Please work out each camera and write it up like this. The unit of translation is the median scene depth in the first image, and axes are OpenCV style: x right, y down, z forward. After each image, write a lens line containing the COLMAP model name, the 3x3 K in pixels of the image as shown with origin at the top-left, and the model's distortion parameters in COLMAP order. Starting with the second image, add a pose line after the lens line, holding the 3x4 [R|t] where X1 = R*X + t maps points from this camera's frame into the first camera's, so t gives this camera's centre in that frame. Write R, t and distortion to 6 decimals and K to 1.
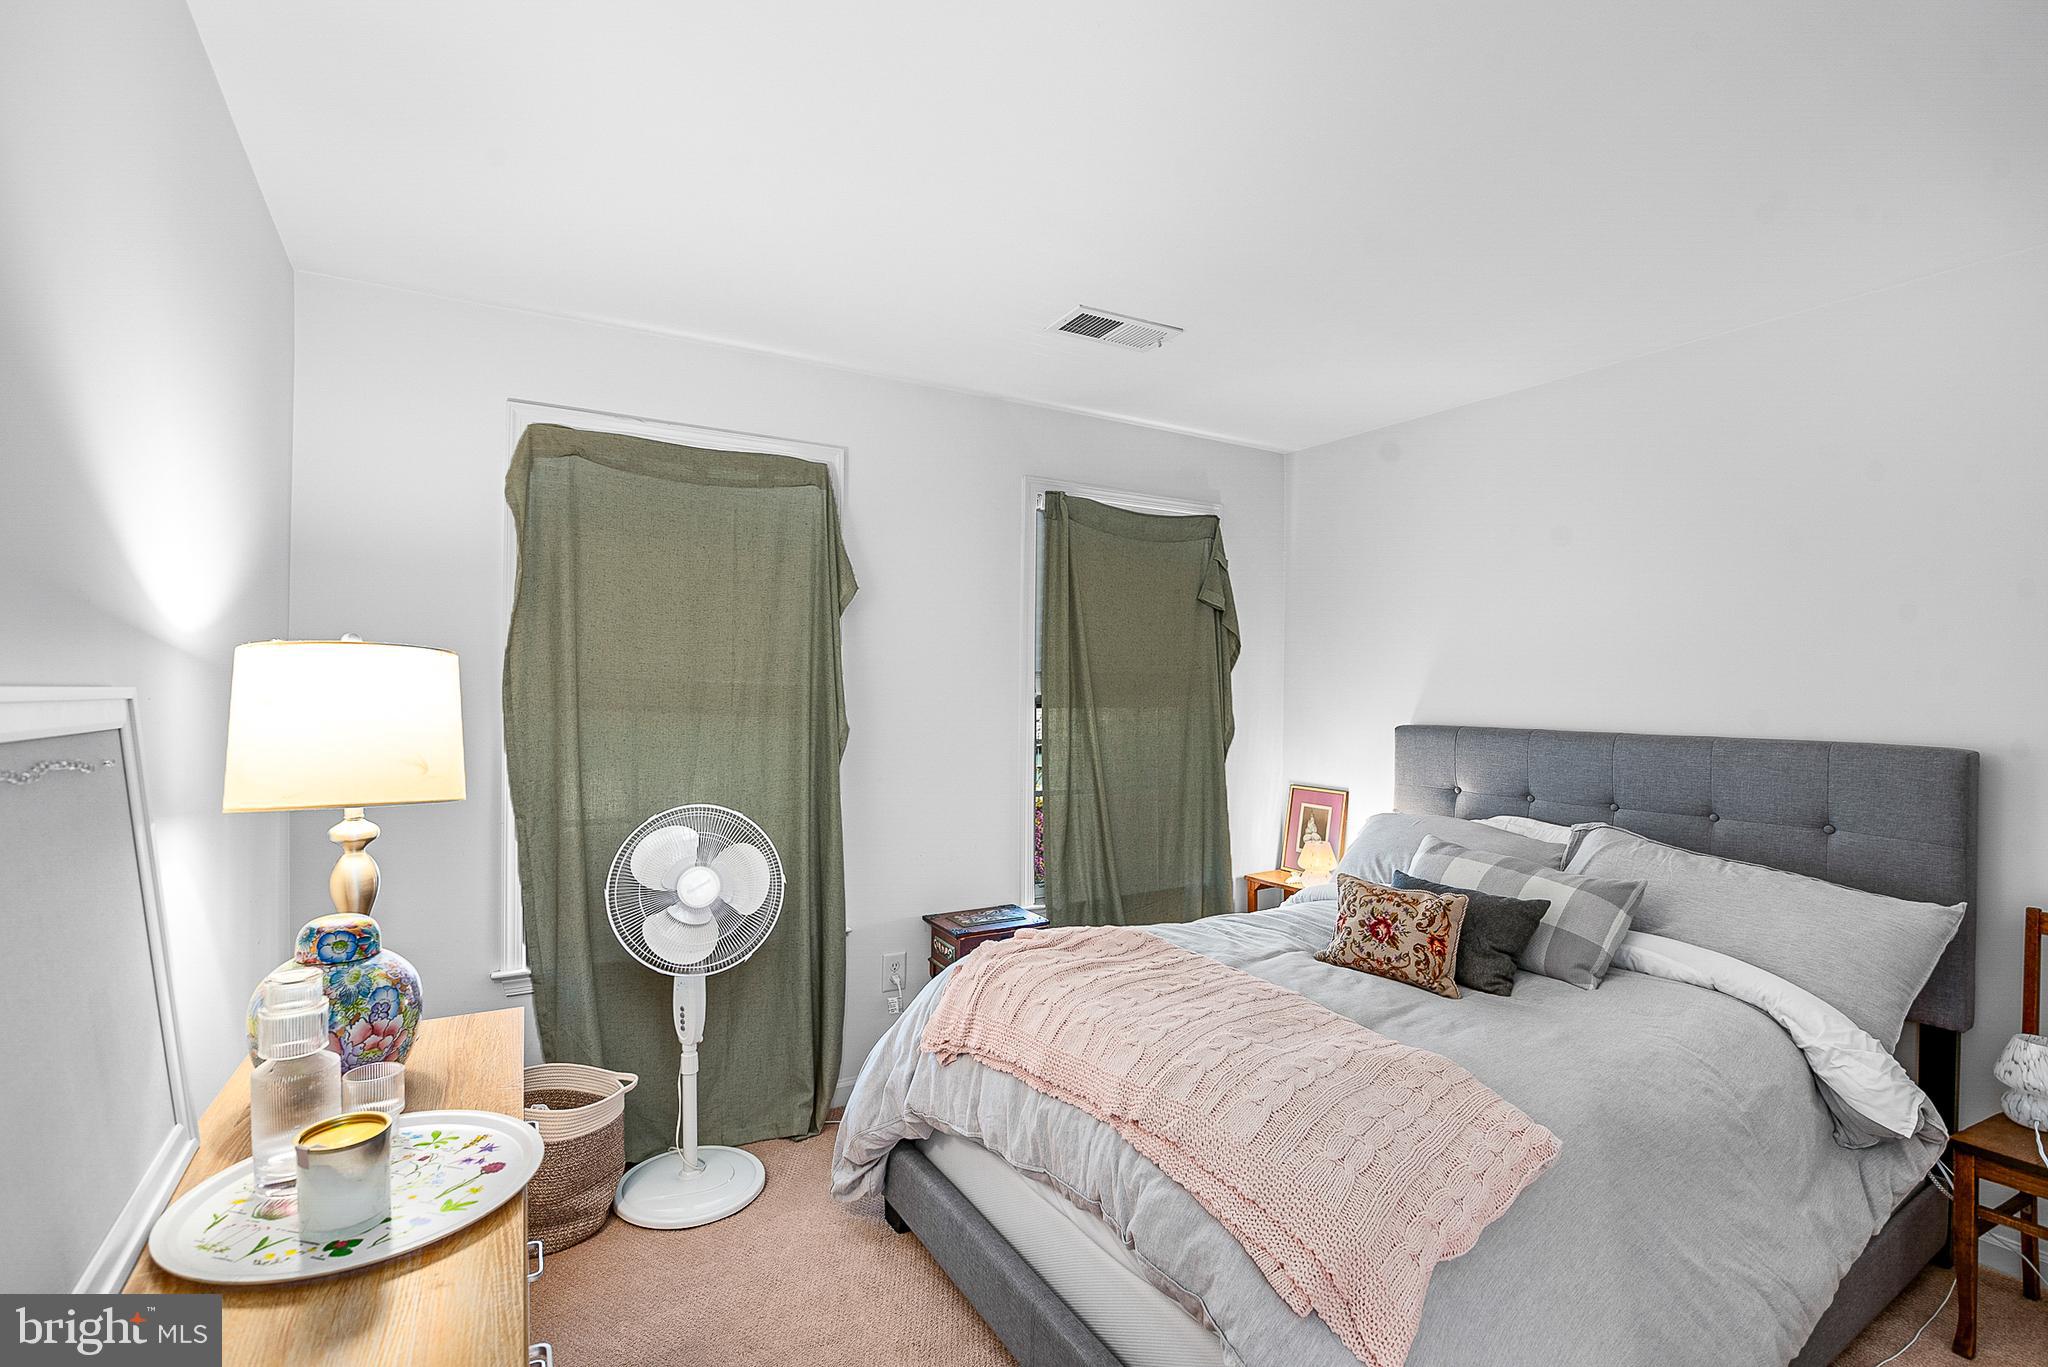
lens RADIAL K [[950.9, 0, 1022.3], [0, 950.9, 685.3], [0, 0, 1]] dist [-0.015198, 0.000265]
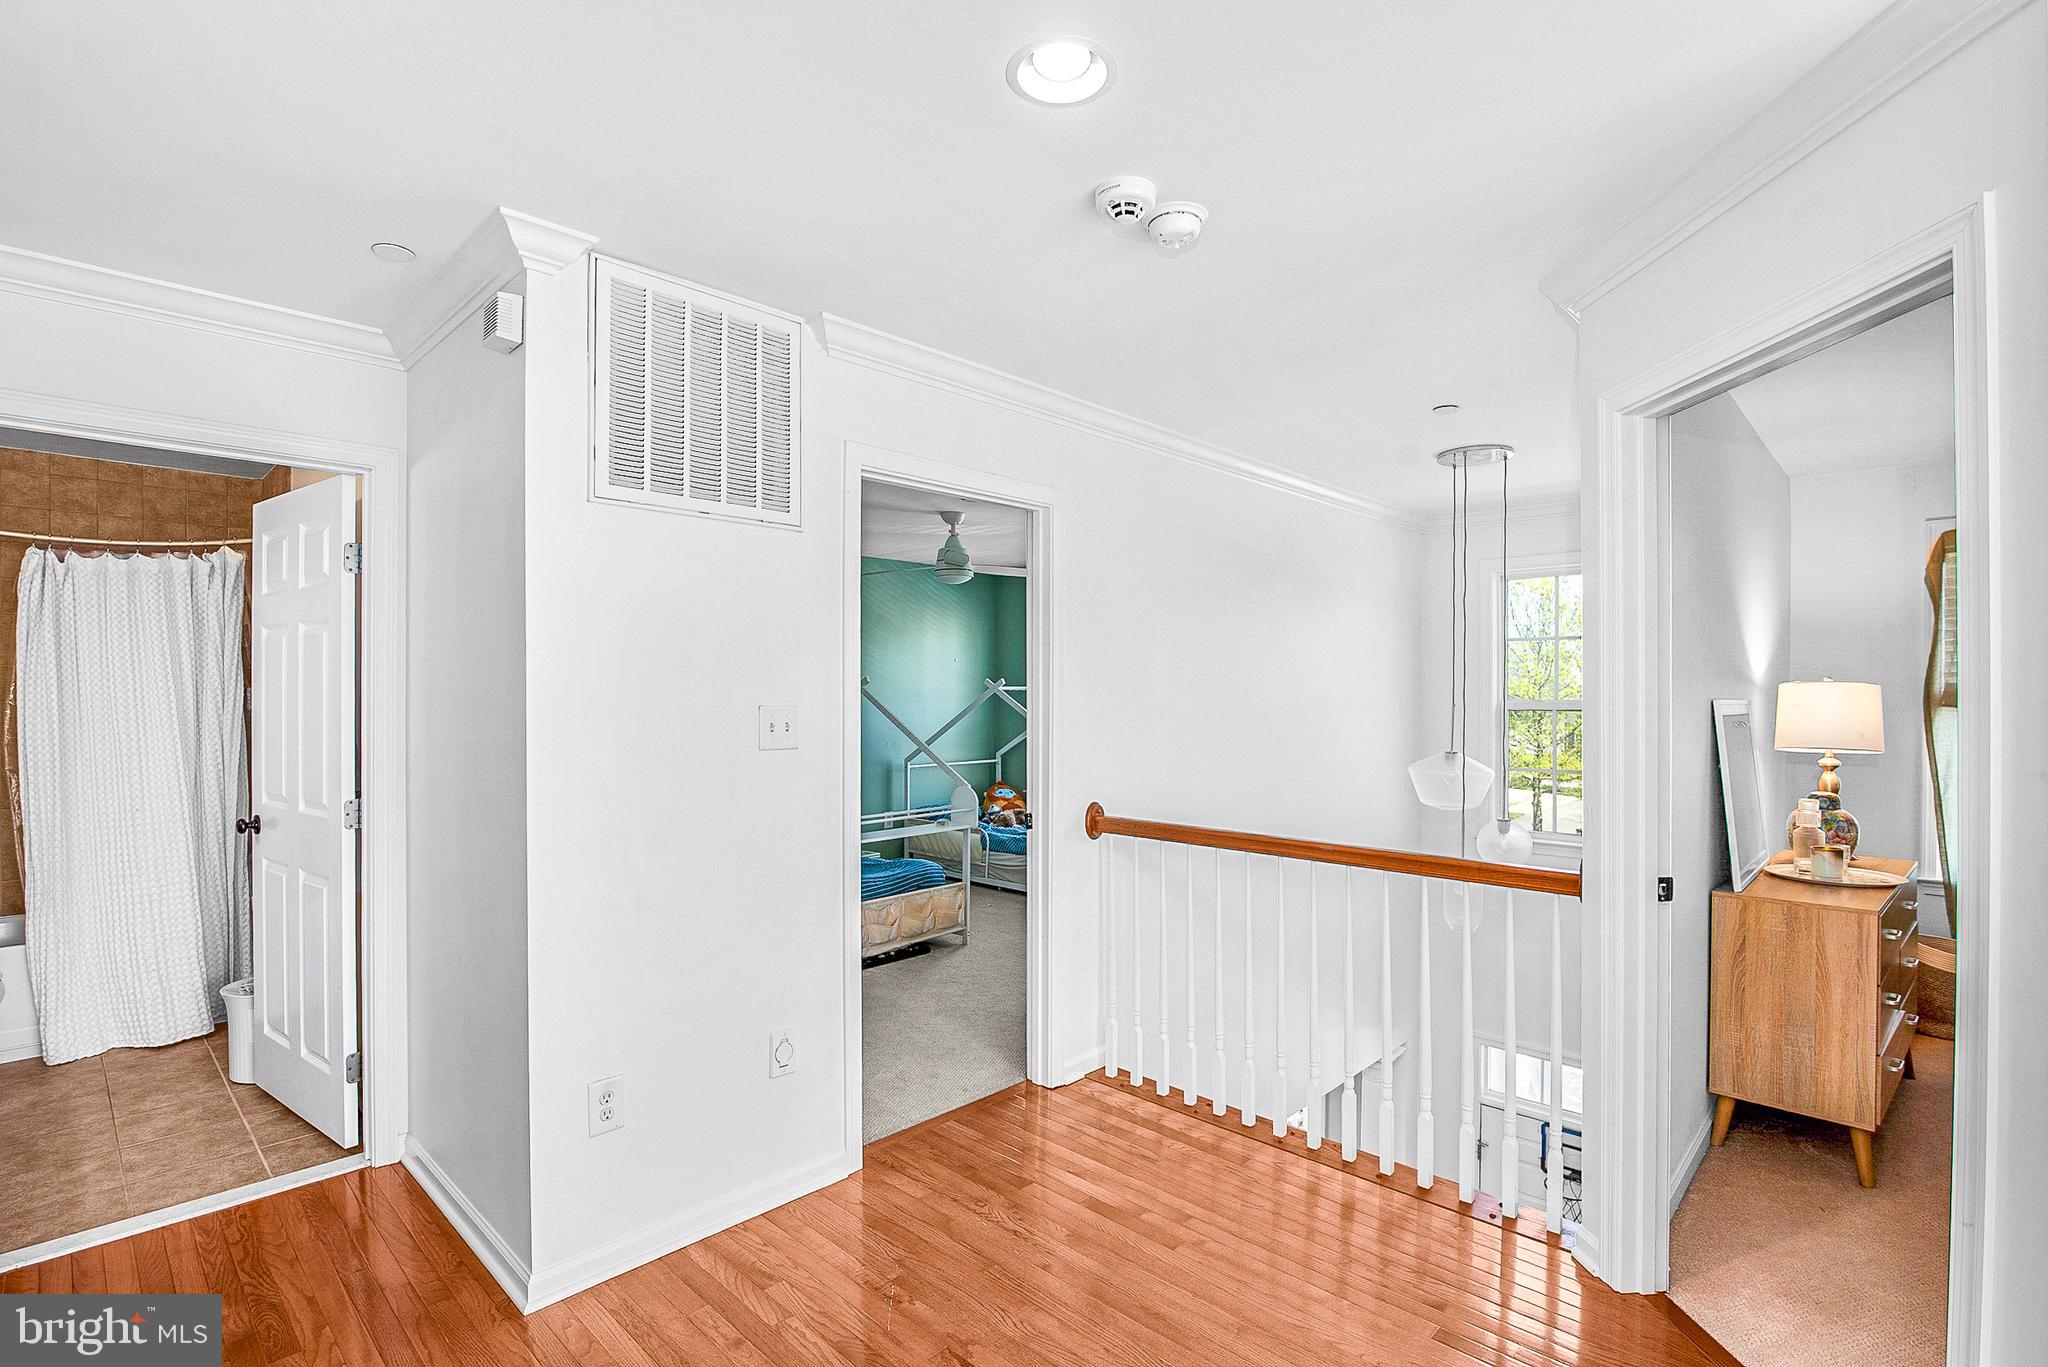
lens RADIAL K [[950.9, 0, 1025.1], [0, 950.9, 693.7], [0, 0, 1]] dist [-0.015198, 0.000265]
pose [[0.257143, 0.002243, -0.966371, 1.076060], [-0.000059, 0.999997, 0.002305, -0.023070], [0.966373, -0.000535, 0.257143, -1.590740]]
